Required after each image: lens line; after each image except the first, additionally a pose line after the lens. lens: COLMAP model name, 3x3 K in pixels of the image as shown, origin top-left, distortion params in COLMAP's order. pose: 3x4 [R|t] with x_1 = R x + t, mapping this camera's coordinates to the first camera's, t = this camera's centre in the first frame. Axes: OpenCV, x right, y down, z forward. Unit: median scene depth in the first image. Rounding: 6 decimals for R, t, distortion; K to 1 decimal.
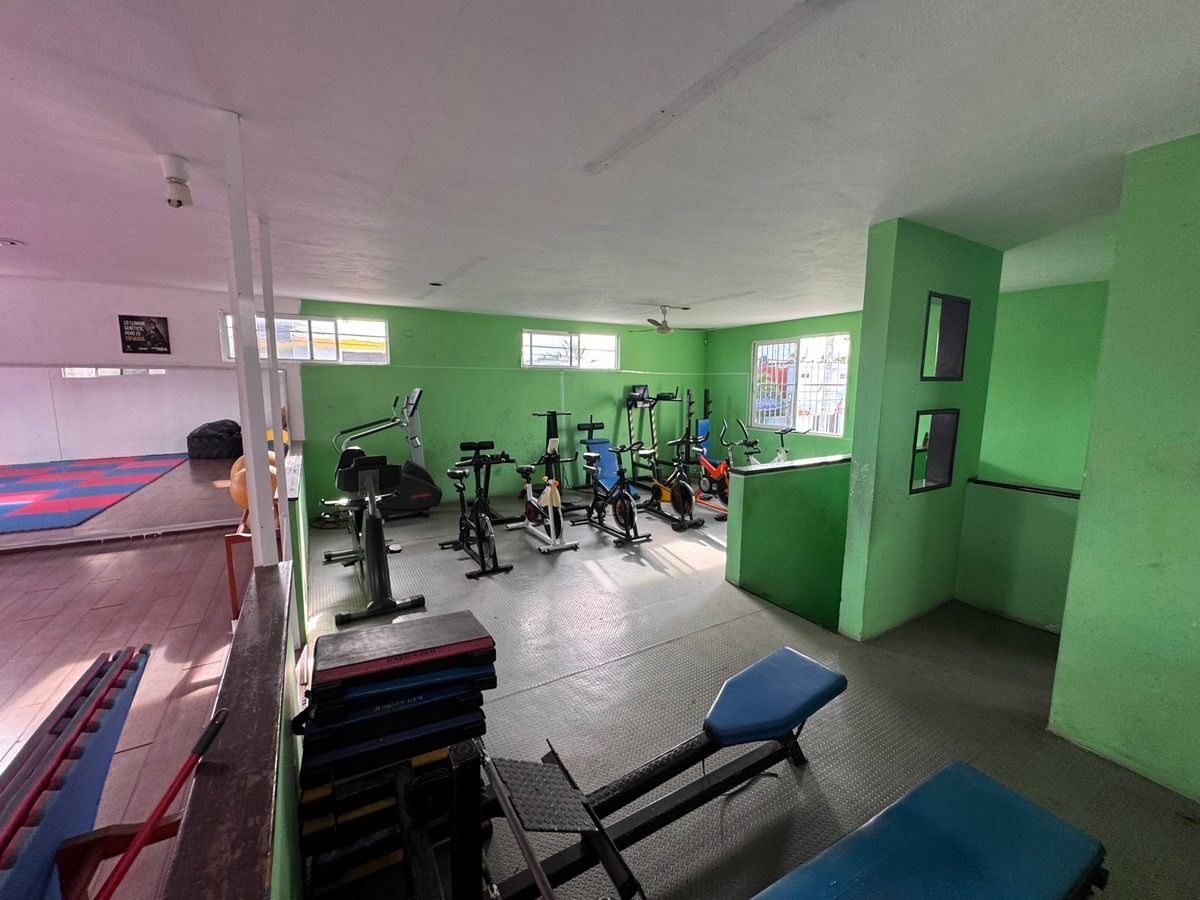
lens RADIAL K [[485.4, 0, 596.4], [0, 485.4, 444.7], [0, 0, 1]] dist [-0.001406, -0.000062]
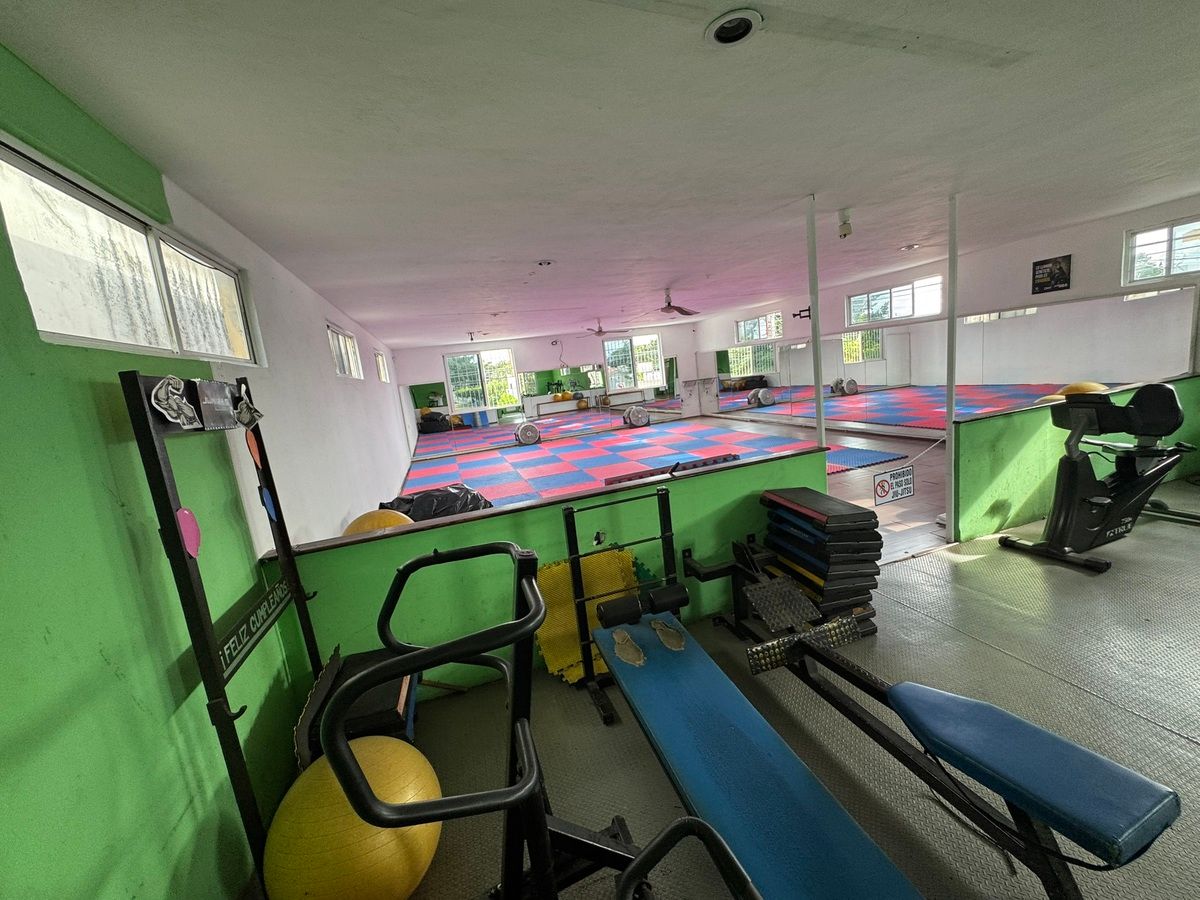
lens RADIAL K [[485.4, 0, 602.4], [0, 485.4, 449.4], [0, 0, 1]] dist [-0.001406, -0.000062]
pose [[-0.214391, 0.179191, -0.960170, 0.468290], [-0.009743, 0.982587, 0.185550, -0.025428], [0.976699, 0.049135, -0.208912, 0.229983]]
